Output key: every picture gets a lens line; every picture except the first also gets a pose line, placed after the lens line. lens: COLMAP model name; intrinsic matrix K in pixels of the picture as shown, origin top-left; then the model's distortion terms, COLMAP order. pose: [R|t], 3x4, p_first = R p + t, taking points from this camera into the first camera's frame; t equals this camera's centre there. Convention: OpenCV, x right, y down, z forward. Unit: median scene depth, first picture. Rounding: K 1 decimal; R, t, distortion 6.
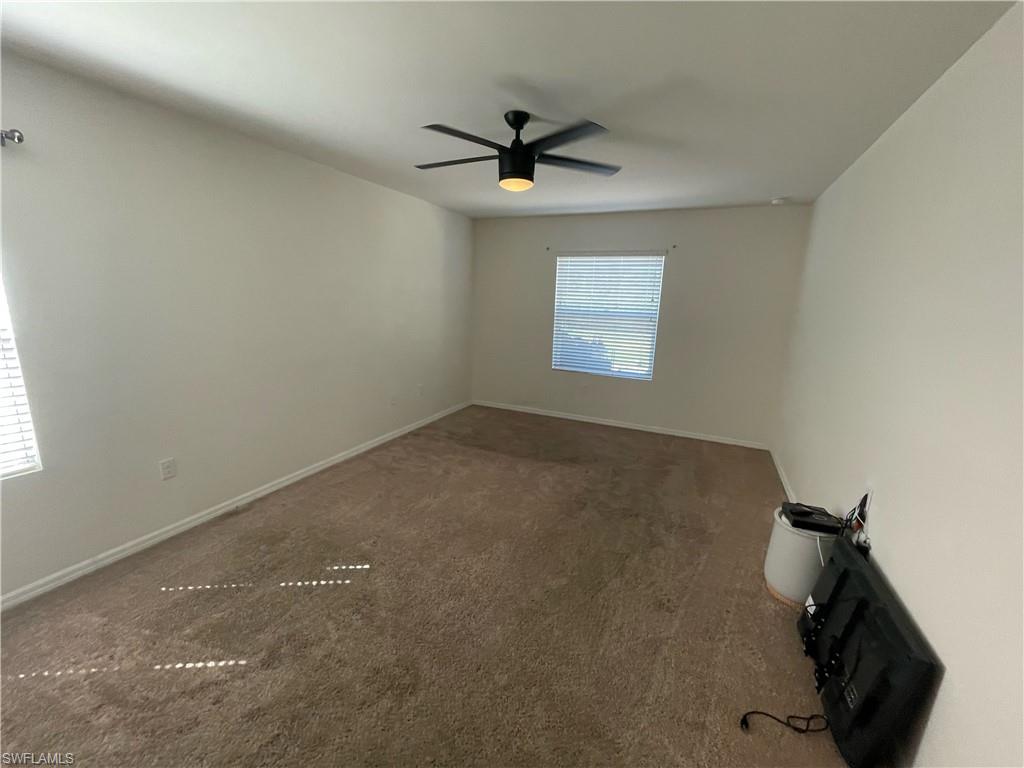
lens RADIAL K [[416.1, 0, 512.4], [0, 416.1, 382.7], [0, 0, 1]] dist [-0.003930, 0.000404]
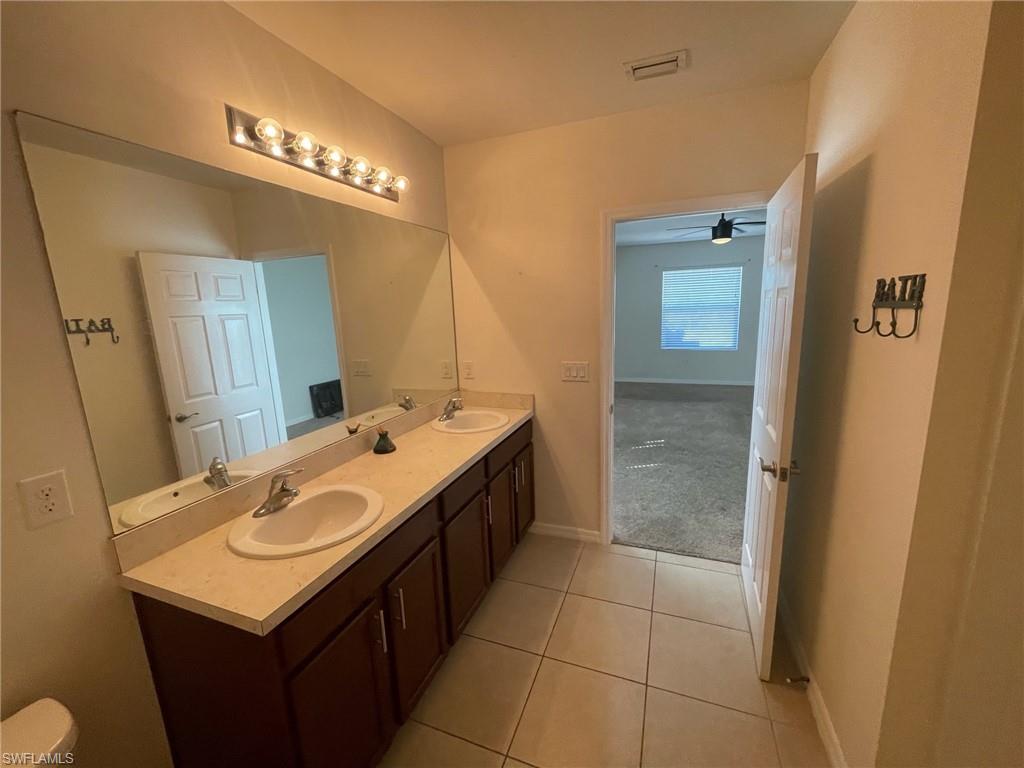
lens RADIAL K [[416.1, 0, 514.1], [0, 416.1, 381.3], [0, 0, 1]] dist [-0.003930, 0.000404]
pose [[0.996253, -0.068575, 0.052703, -0.580247], [0.069252, 0.997537, -0.011115, 0.072728], [-0.051811, 0.014723, 0.998548, -0.469262]]
